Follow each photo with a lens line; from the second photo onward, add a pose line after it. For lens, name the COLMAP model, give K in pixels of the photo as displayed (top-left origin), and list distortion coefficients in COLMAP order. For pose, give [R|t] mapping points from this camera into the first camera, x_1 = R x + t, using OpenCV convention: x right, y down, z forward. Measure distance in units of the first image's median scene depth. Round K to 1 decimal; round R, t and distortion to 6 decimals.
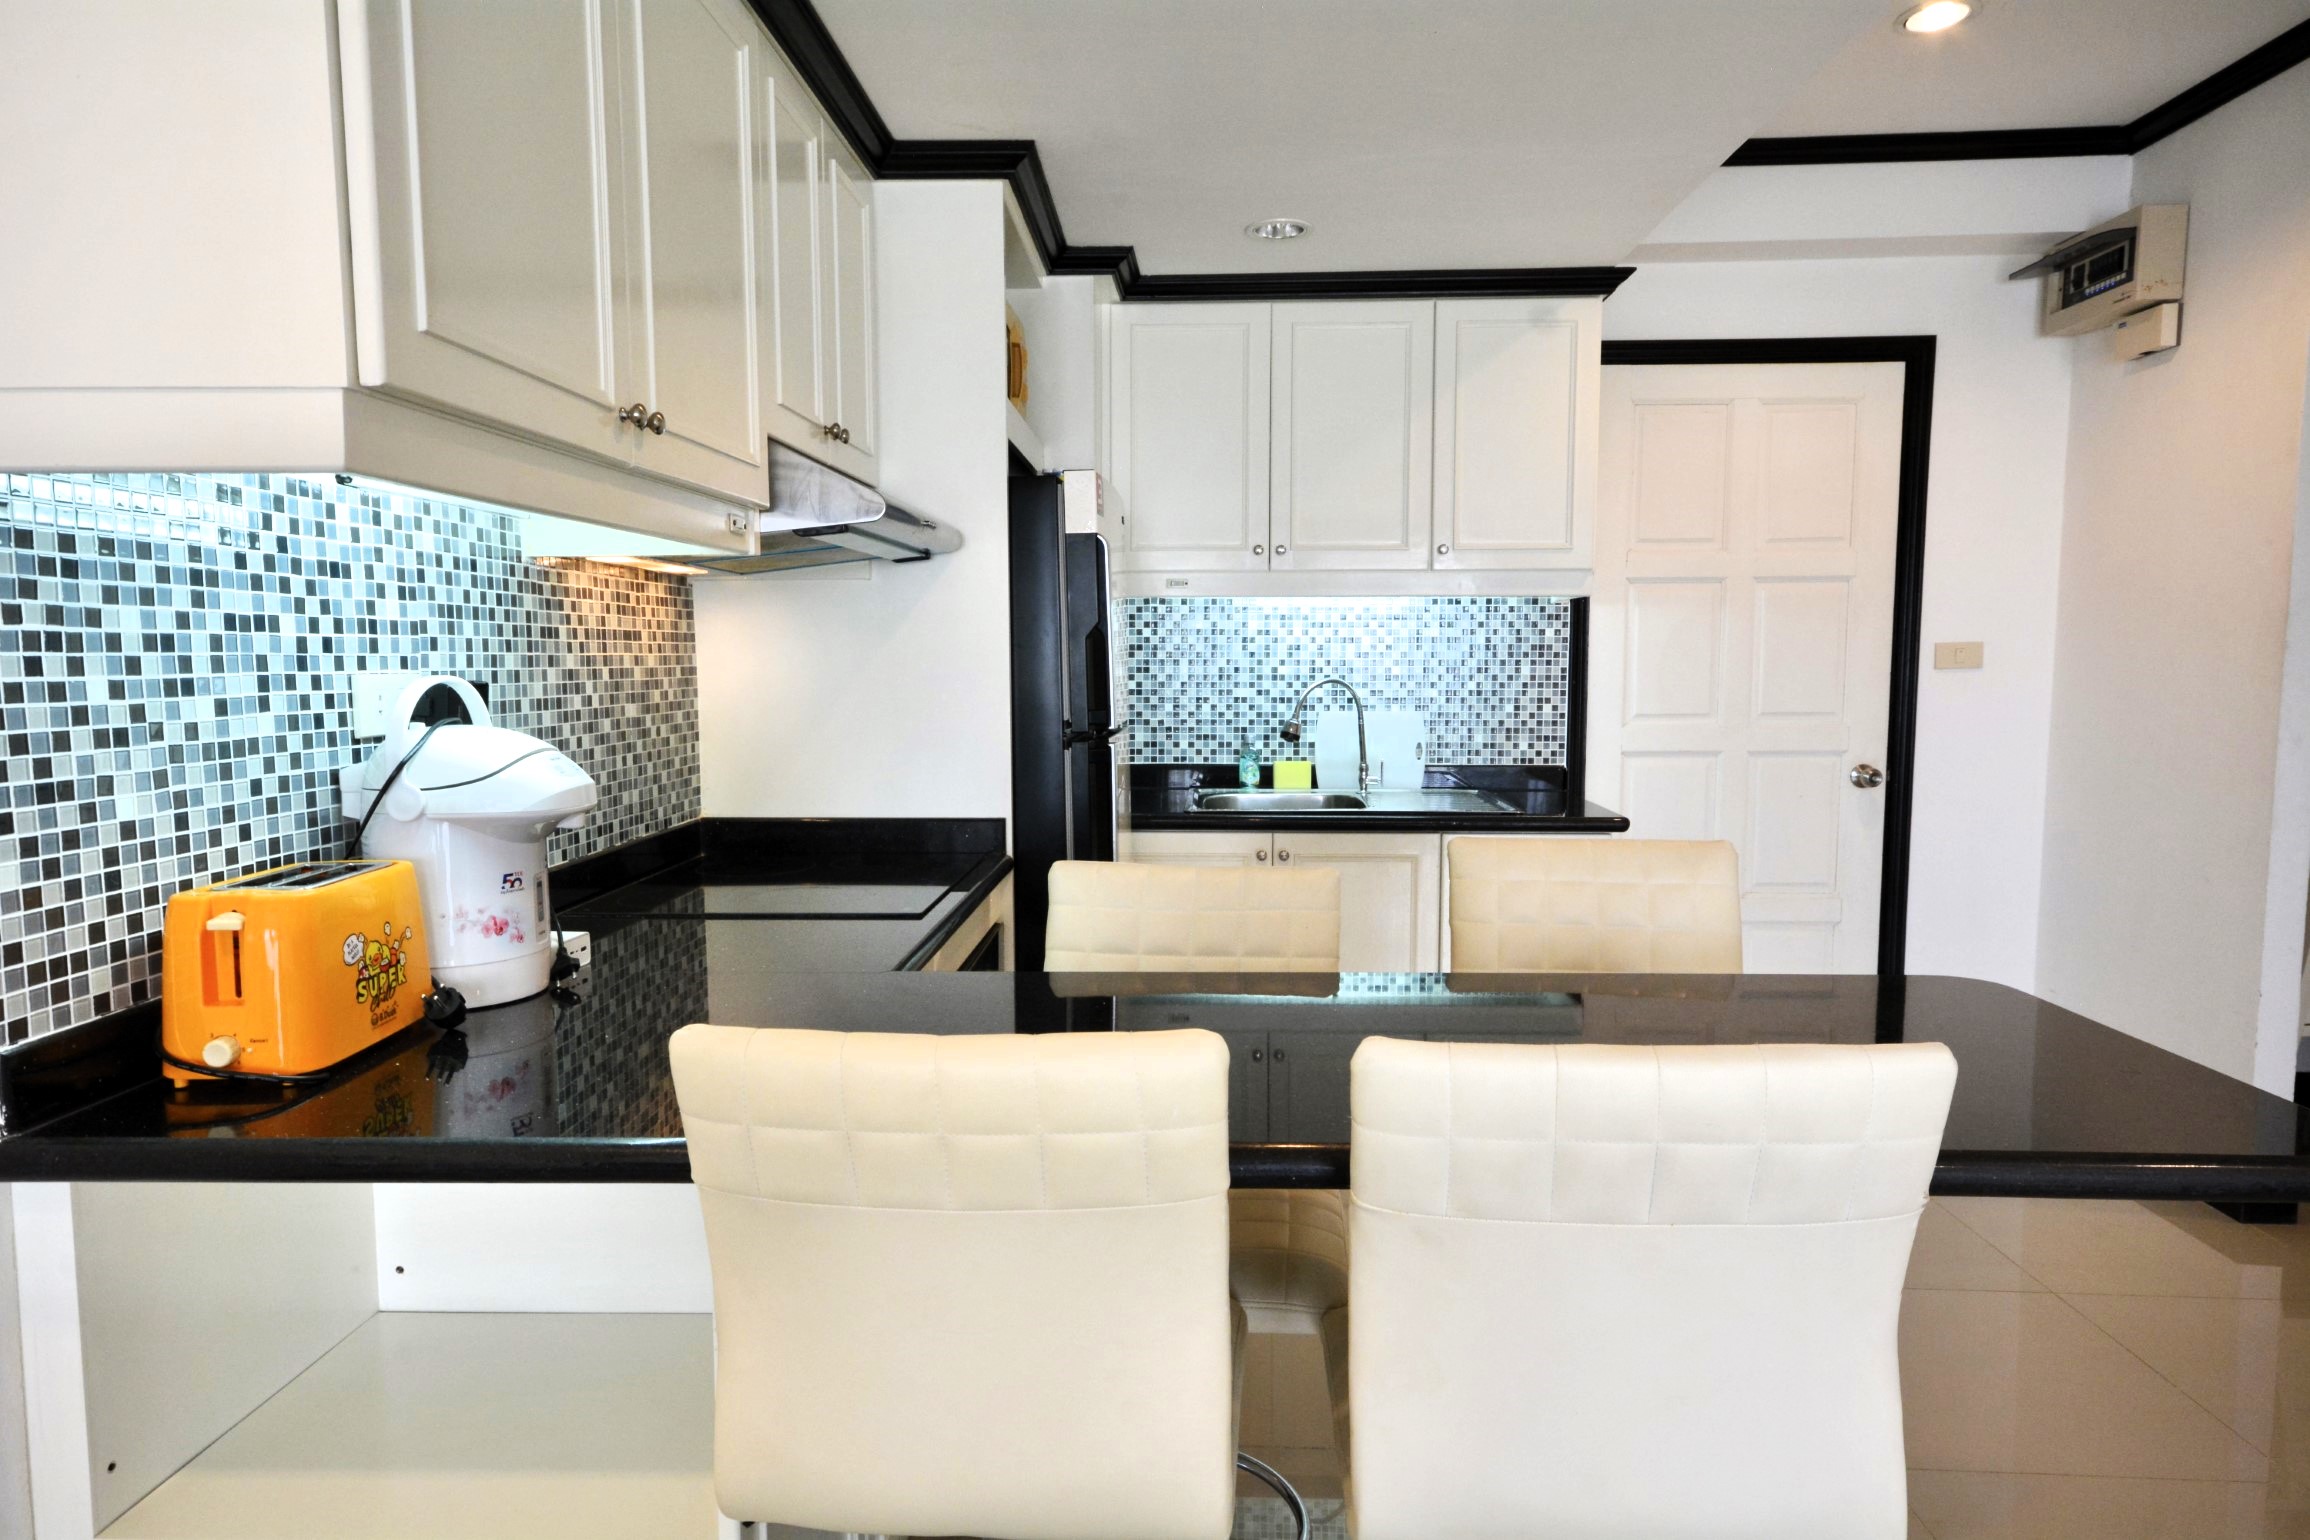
lens RADIAL K [[1369.5, 0, 1178.3], [0, 1369.5, 773.7], [0, 0, 1]] dist [0.000101, 0.015393]
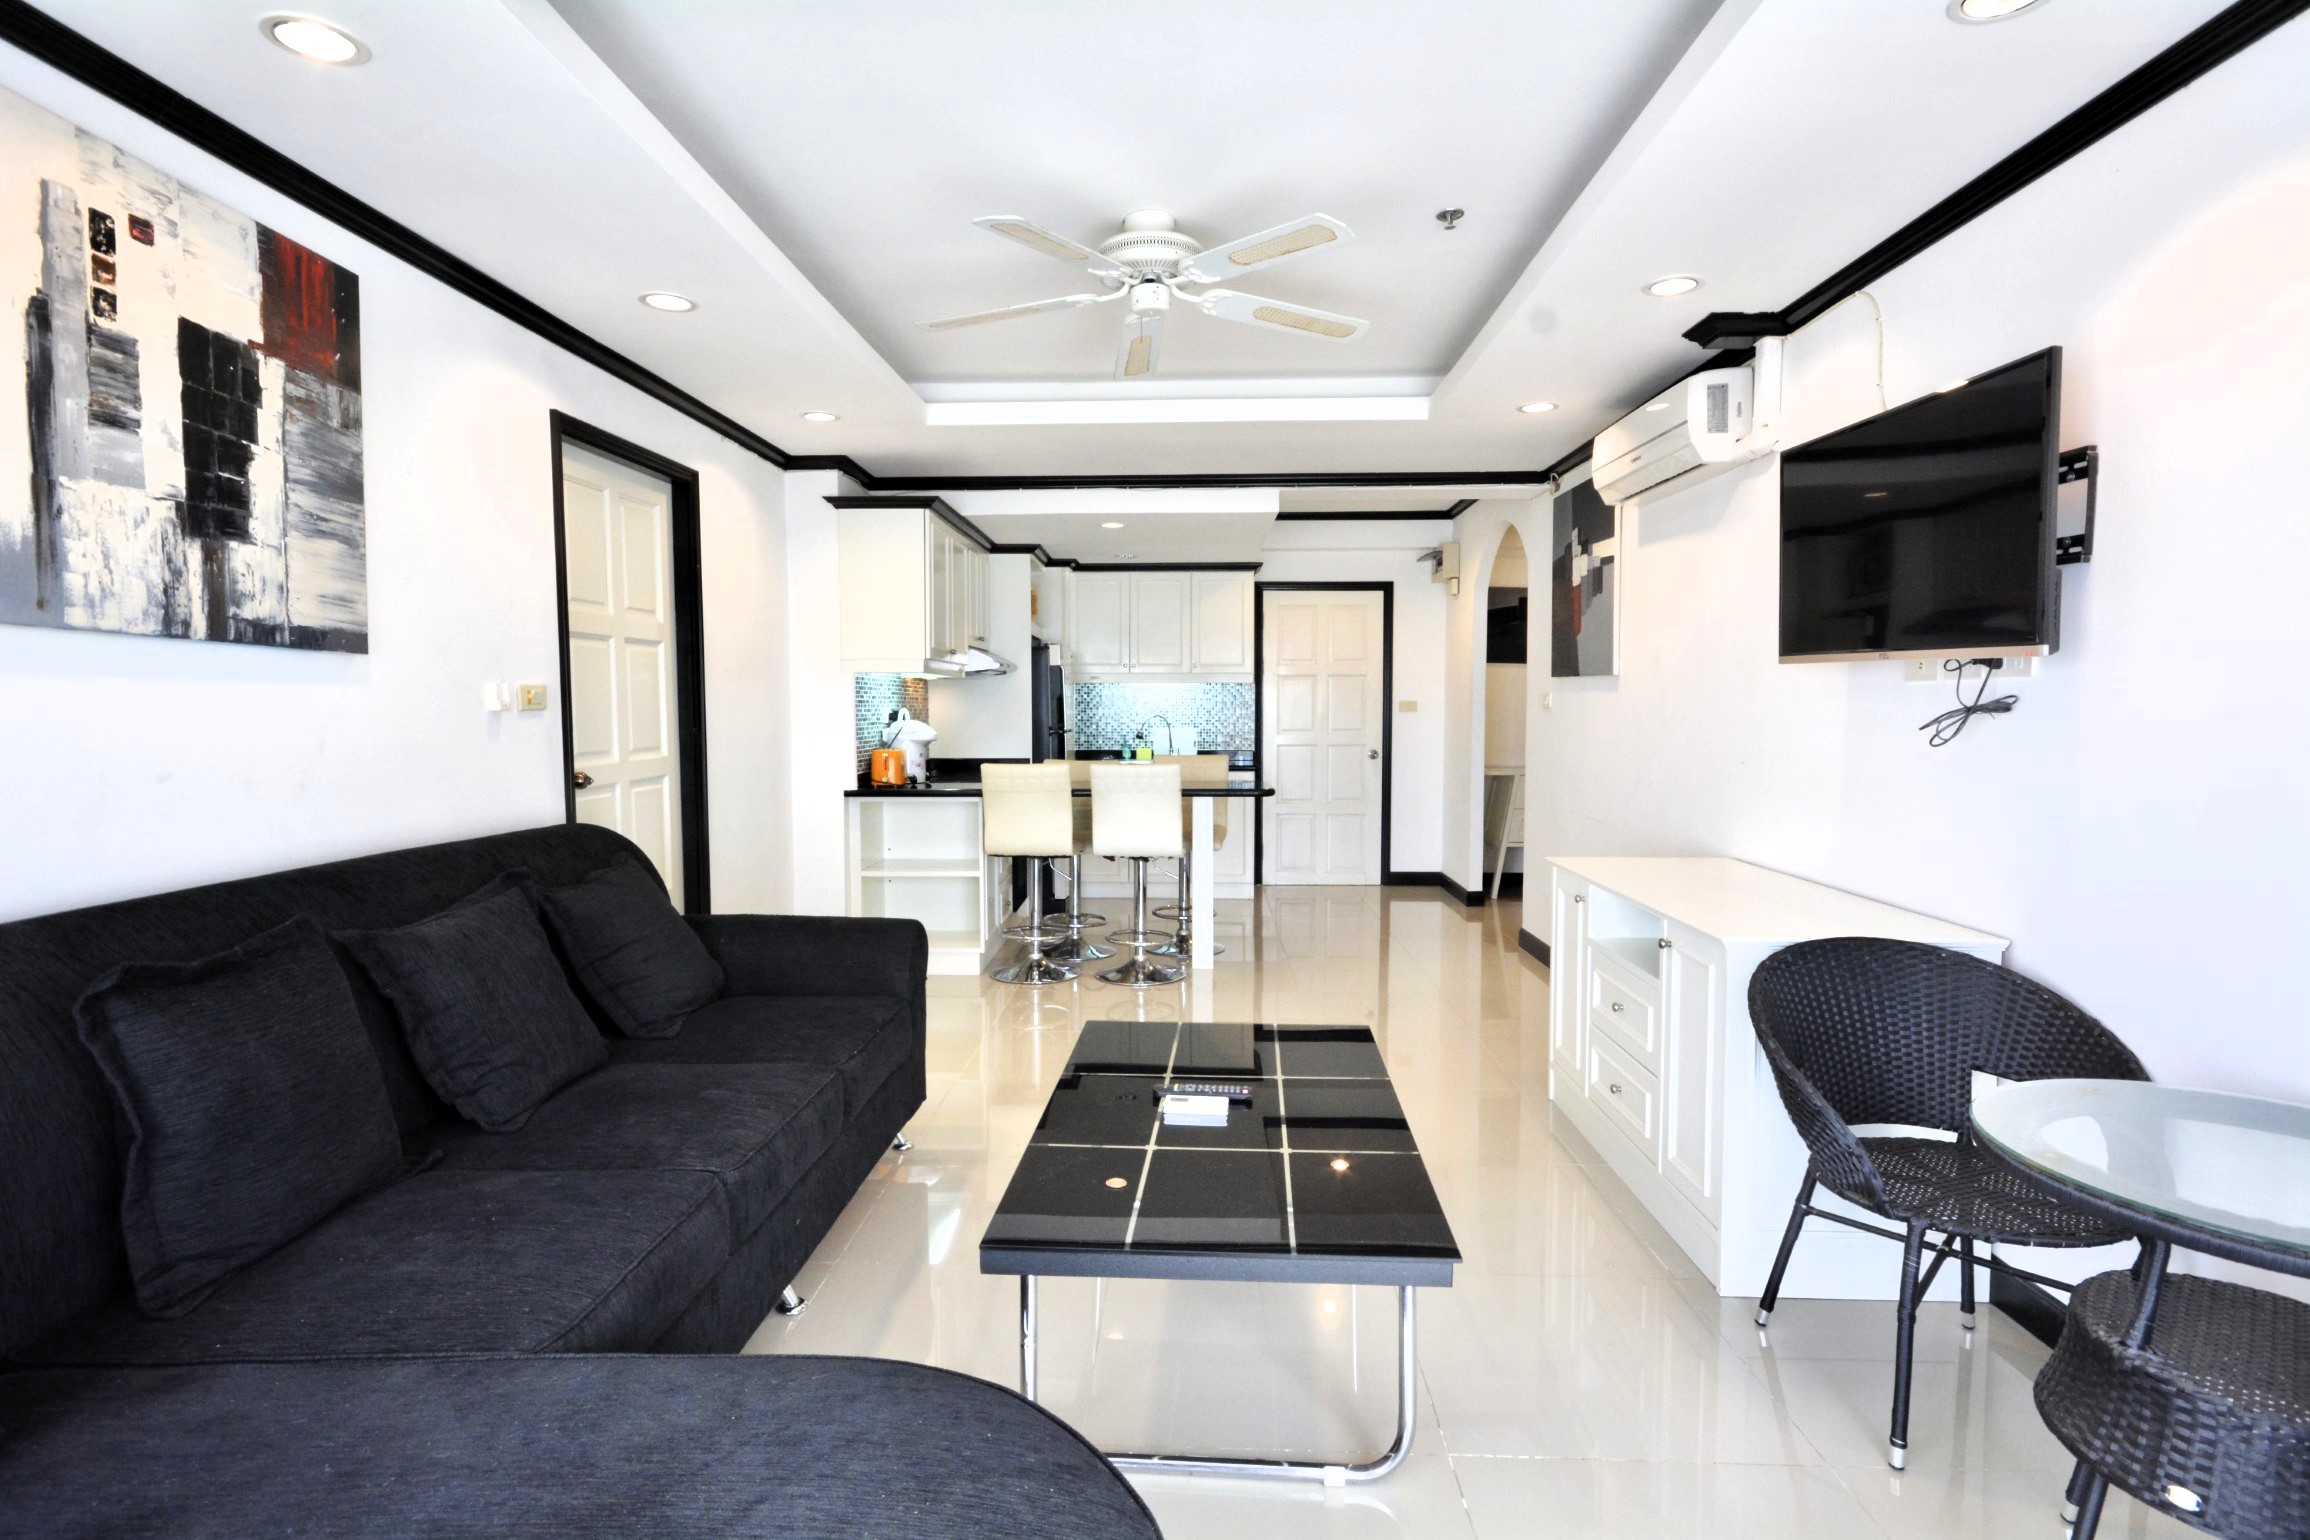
lens RADIAL K [[1149.7, 0, 1172.3], [0, 1149.7, 776.8], [0, 0, 1]] dist [-0.002905, -0.002019]
pose [[0.999938, 0.000597, 0.011141, 0.203938], [-0.000293, 0.999627, -0.027296, 0.180942], [-0.011153, 0.027291, 0.999565, -1.966234]]
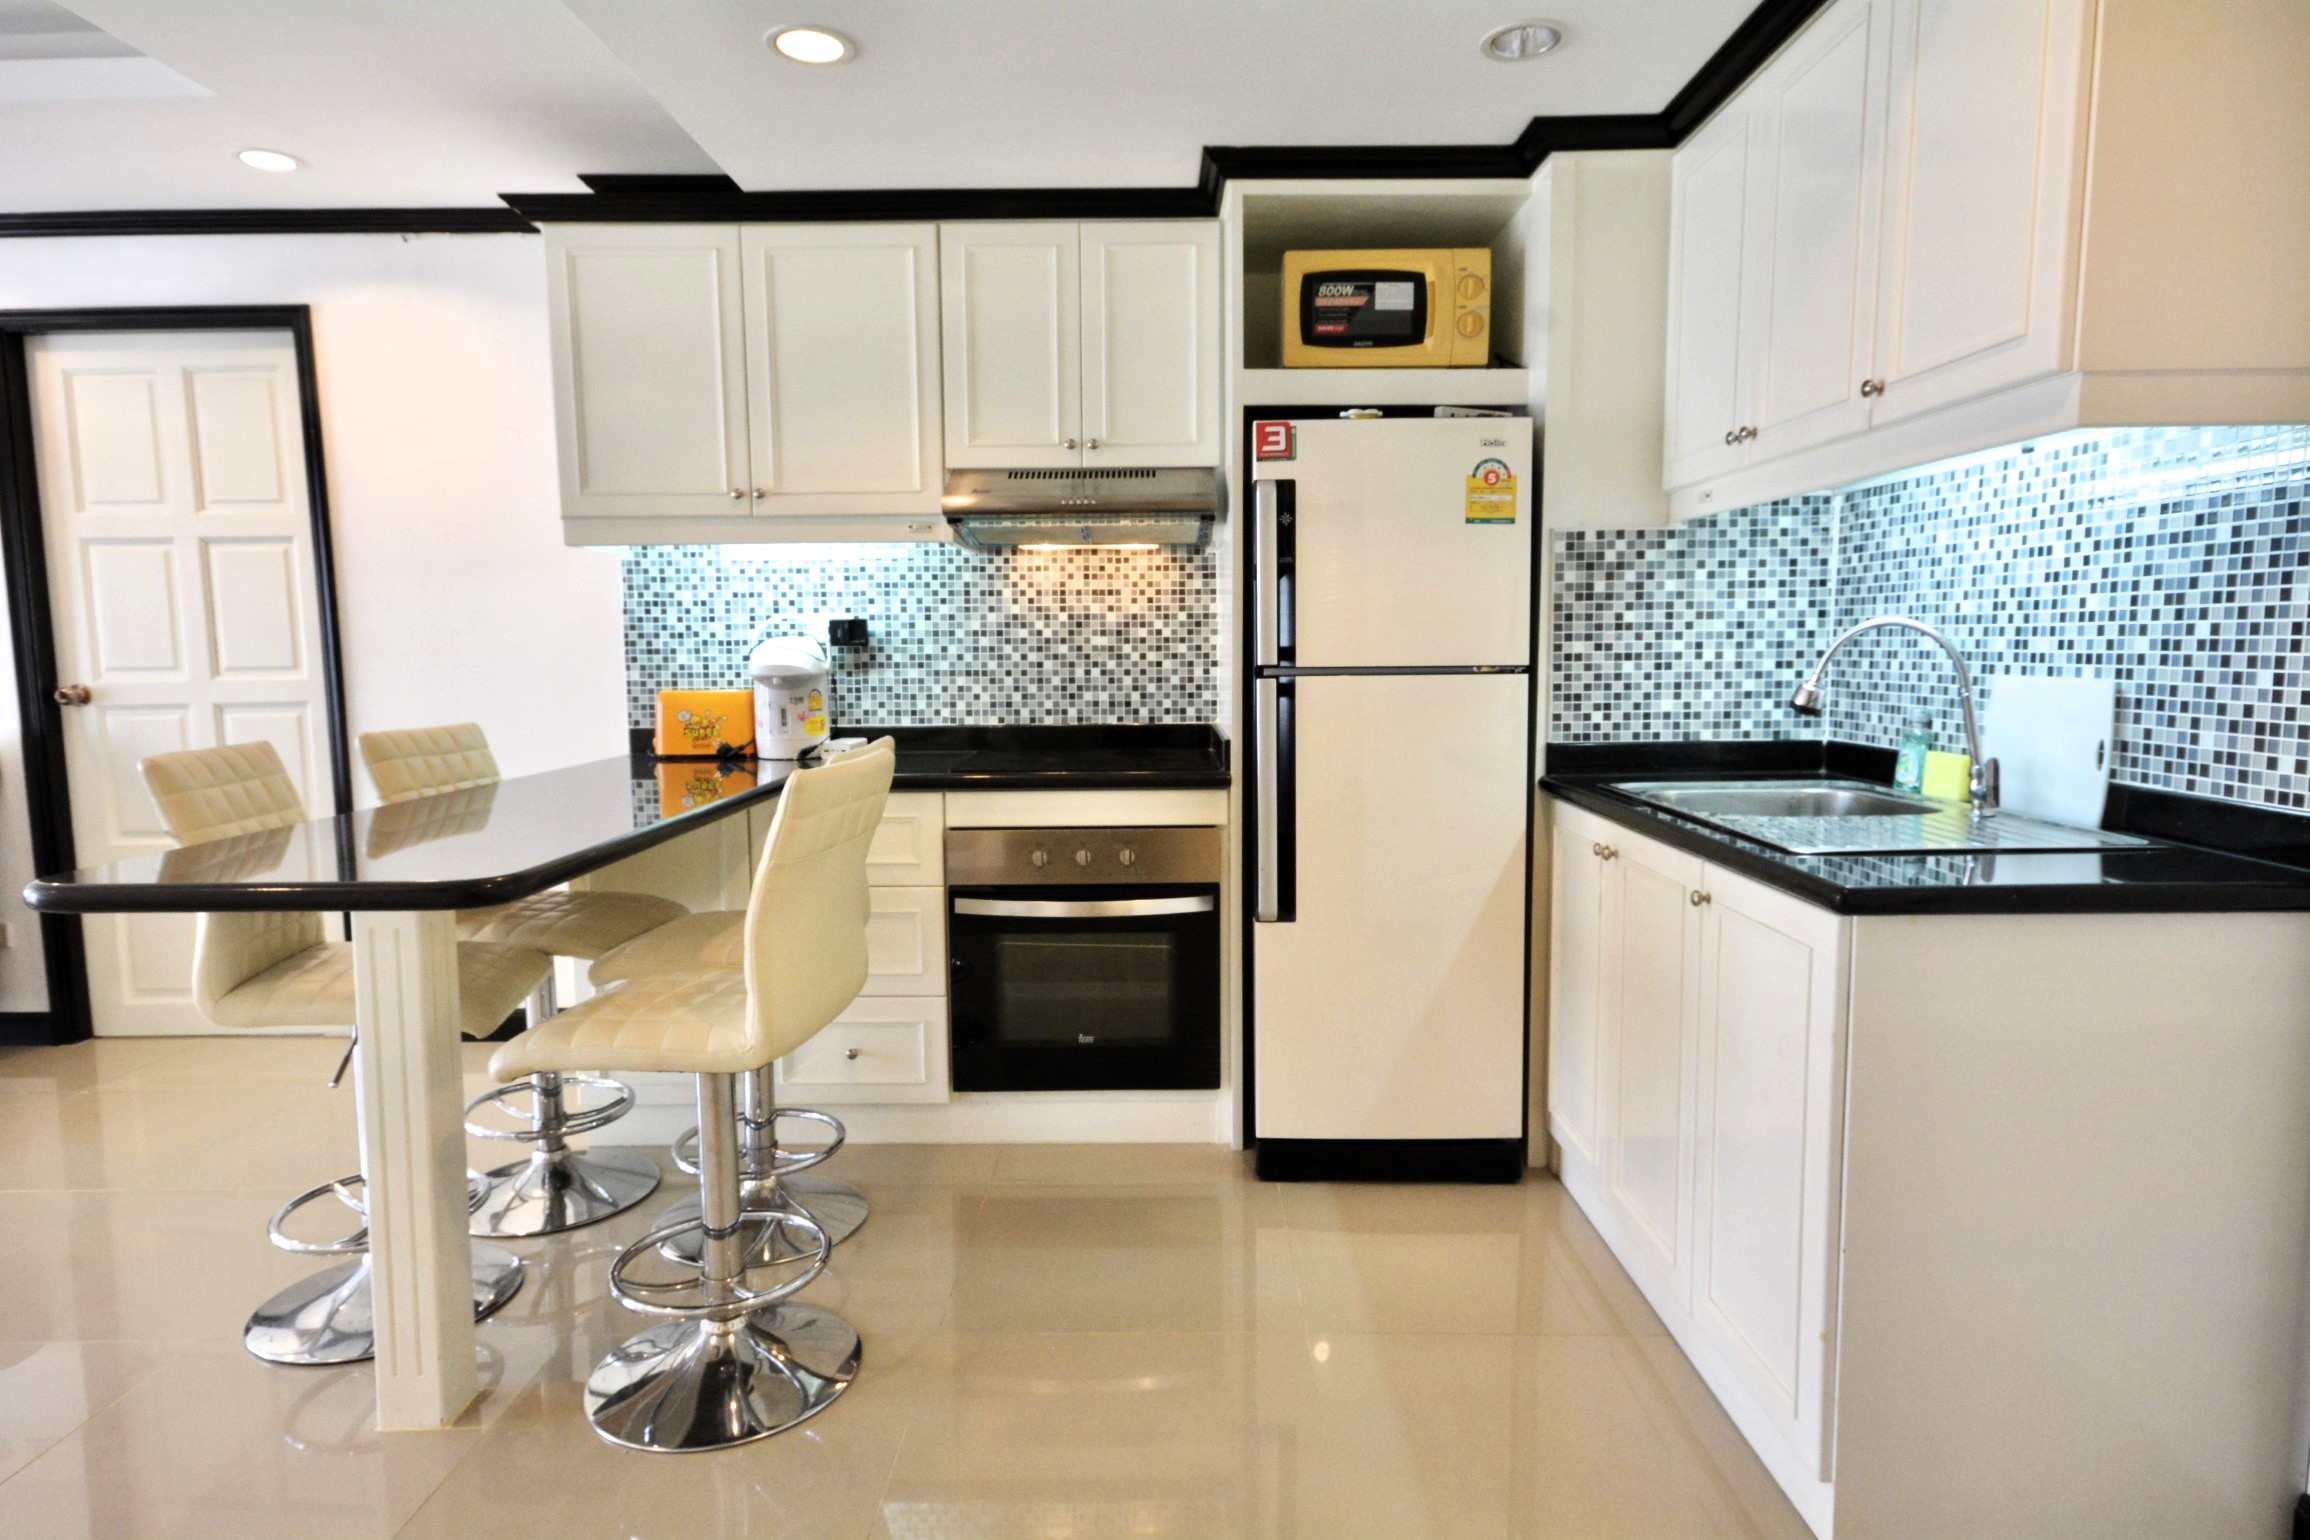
lens RADIAL K [[1266.5, 0, 1155.0], [0, 1266.5, 770.0], [0, 0, 1]] dist [-0.012459, 0.037391]
pose [[0.035645, 0.104581, -0.993877, 1.179426], [-0.080551, 0.991574, 0.101449, -0.057718], [0.996113, 0.076442, 0.043769, 1.130401]]
